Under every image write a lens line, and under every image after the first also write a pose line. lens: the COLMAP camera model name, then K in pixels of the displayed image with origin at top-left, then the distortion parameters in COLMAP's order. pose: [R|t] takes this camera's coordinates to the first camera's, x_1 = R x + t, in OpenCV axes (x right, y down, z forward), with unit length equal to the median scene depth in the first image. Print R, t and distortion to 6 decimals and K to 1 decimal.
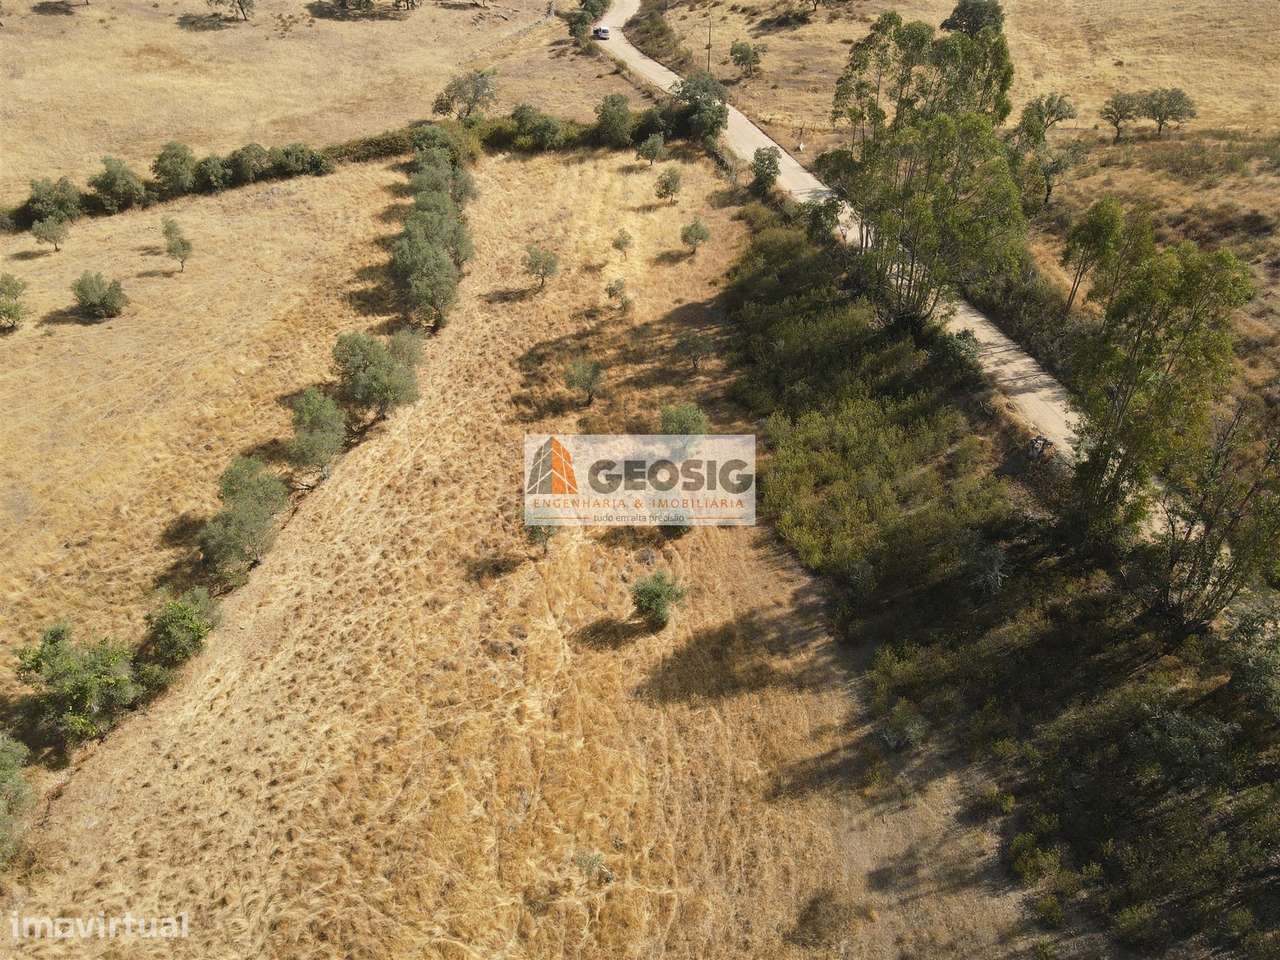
lens RADIAL K [[903.2, 0, 640.0], [0, 903.2, 480.0], [0, 0, 1]] dist [0.009734, 0.004885]
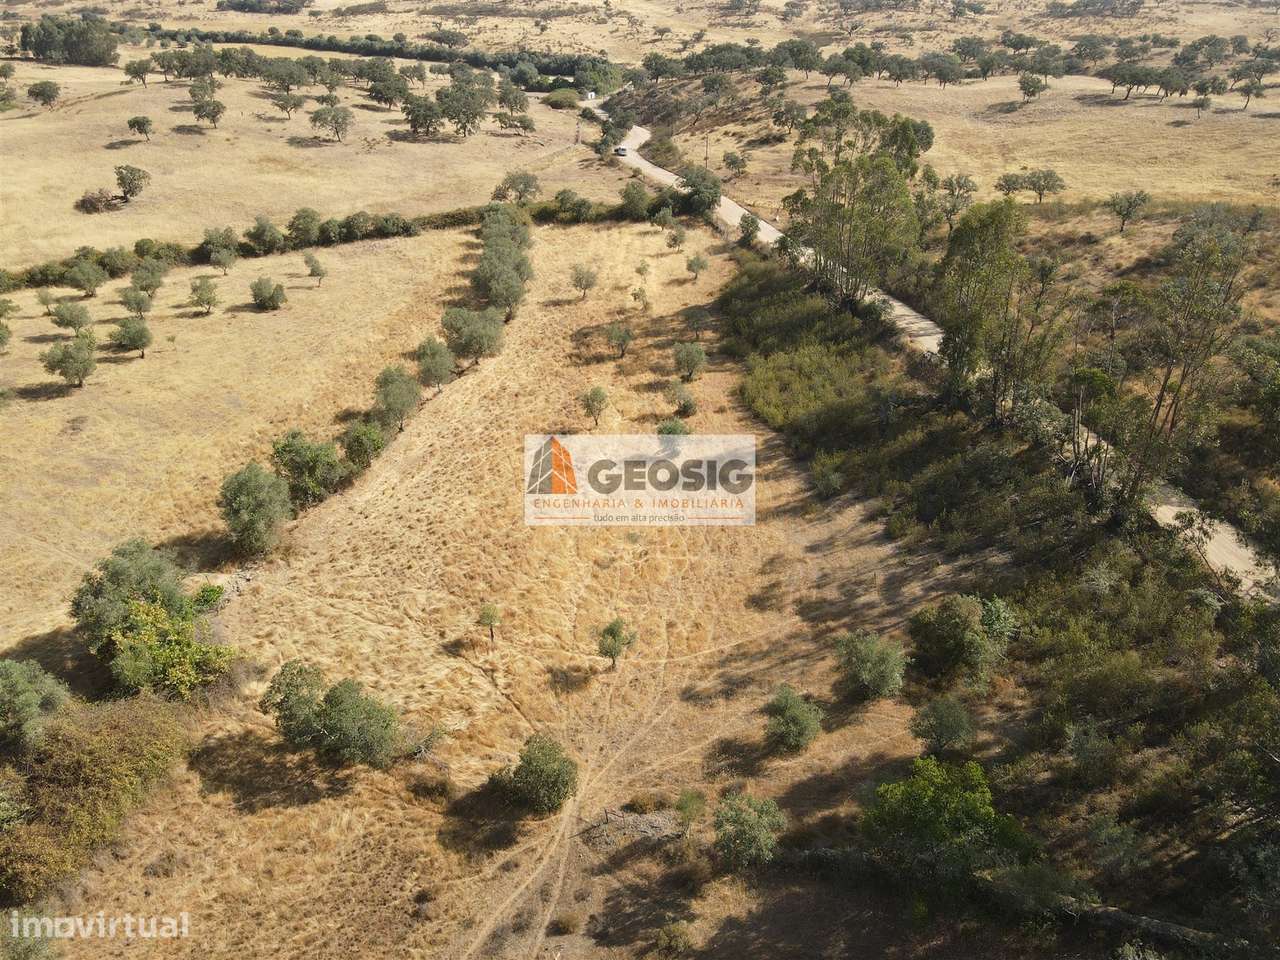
lens RADIAL K [[894.8, 0, 634.4], [0, 894.8, 461.9], [0, 0, 1]] dist [0.000834, 0.028840]
pose [[0.999944, 0.007524, -0.007411, -0.022187], [-0.008646, 0.986206, -0.165296, 0.266818], [0.006065, 0.165350, 0.986216, -0.300603]]
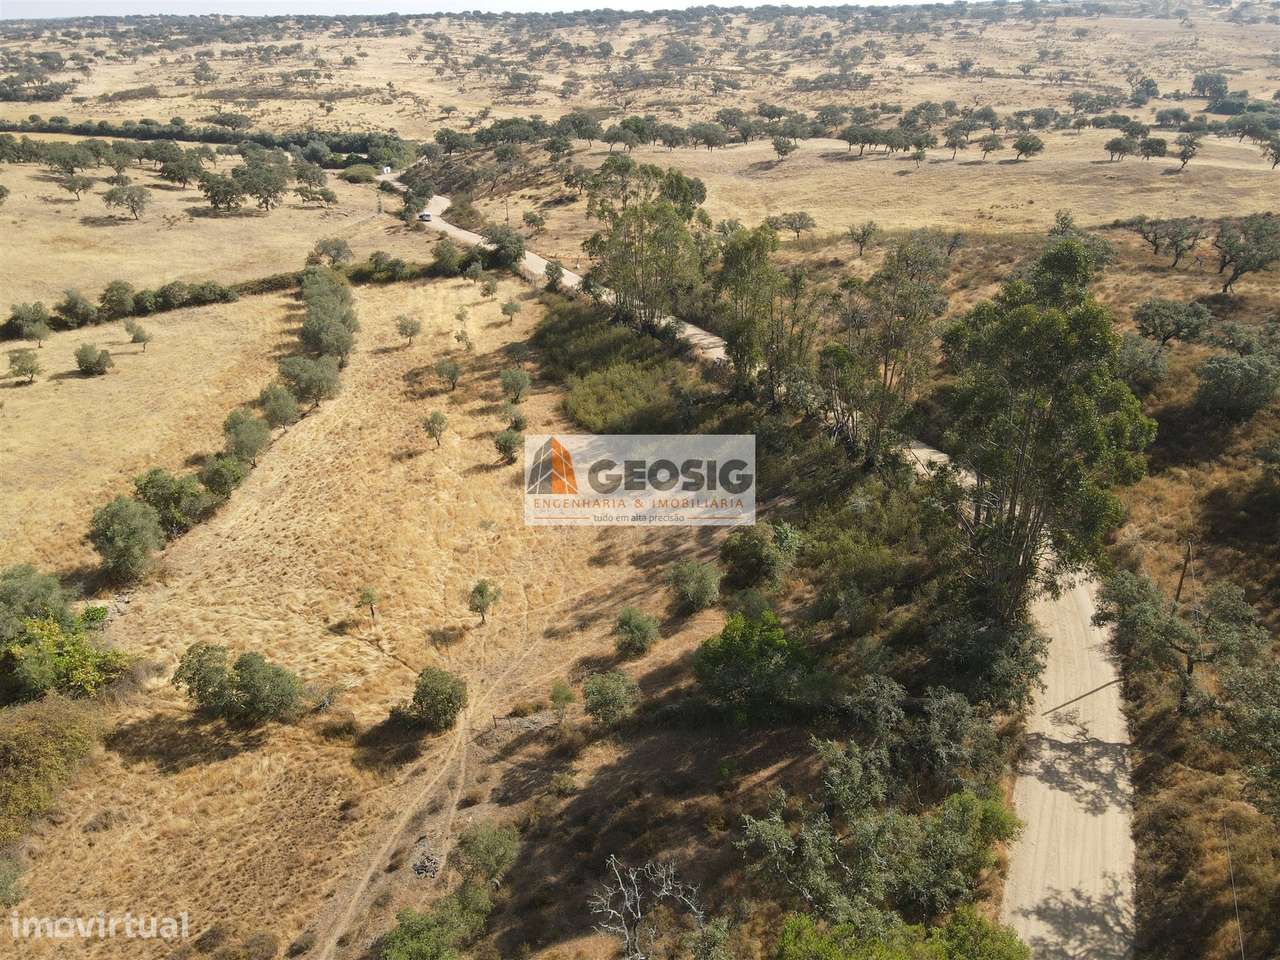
lens RADIAL K [[881.3, 0, 612.8], [0, 881.3, 476.8], [0, 0, 1]] dist [0.022724, 0.001463]
pose [[0.981615, -0.090290, 0.168168, -0.048634], [0.125050, 0.969841, -0.209216, 0.358483], [-0.144206, 0.226399, 0.963301, -0.403728]]
